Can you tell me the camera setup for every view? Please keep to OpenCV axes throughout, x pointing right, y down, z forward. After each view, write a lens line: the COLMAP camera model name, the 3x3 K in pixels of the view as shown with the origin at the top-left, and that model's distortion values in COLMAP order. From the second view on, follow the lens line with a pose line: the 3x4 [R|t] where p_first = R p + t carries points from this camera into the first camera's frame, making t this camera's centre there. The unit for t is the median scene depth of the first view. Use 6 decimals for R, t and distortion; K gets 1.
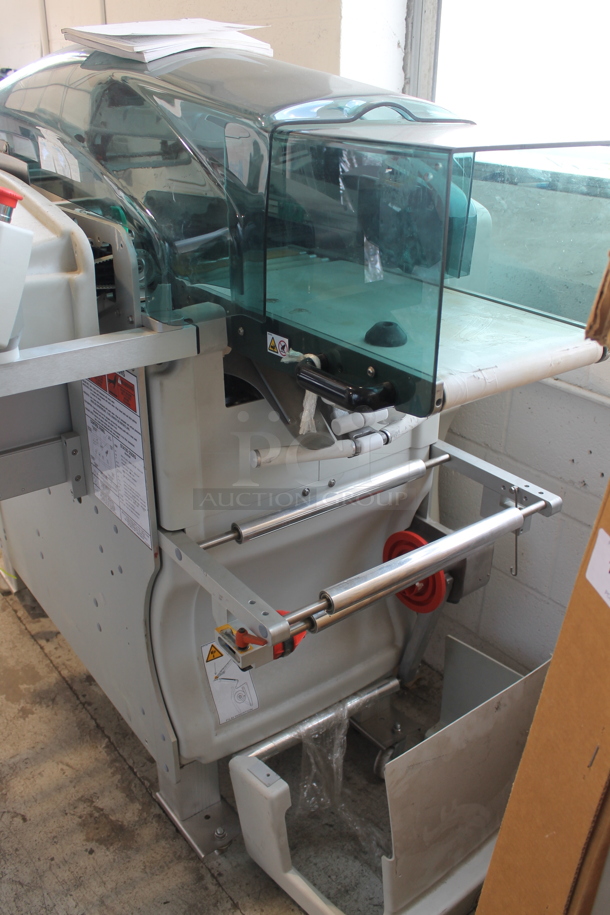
lens RADIAL K [[792.3, 0, 309.2], [0, 792.3, 460.1], [0, 0, 1]] dist [-0.131697, 0.096416]
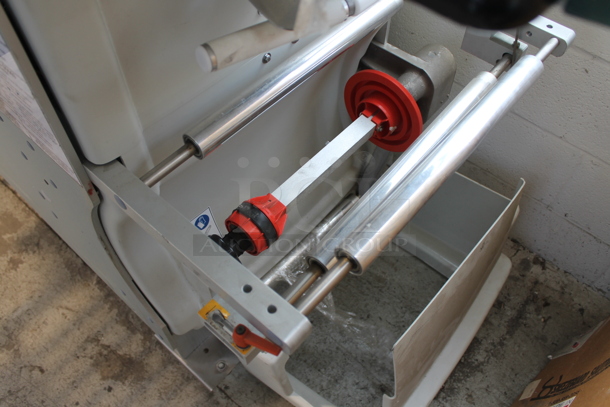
lens RADIAL K [[528.2, 0, 302.2], [0, 528.2, 201.5], [0, 0, 1]] dist [-0.131697, 0.096416]
pose [[0.980017, -0.167144, 0.107842, -0.039232], [0.096622, 0.873900, 0.476406, -0.062374], [-0.173872, -0.456466, 0.872587, 0.396549]]
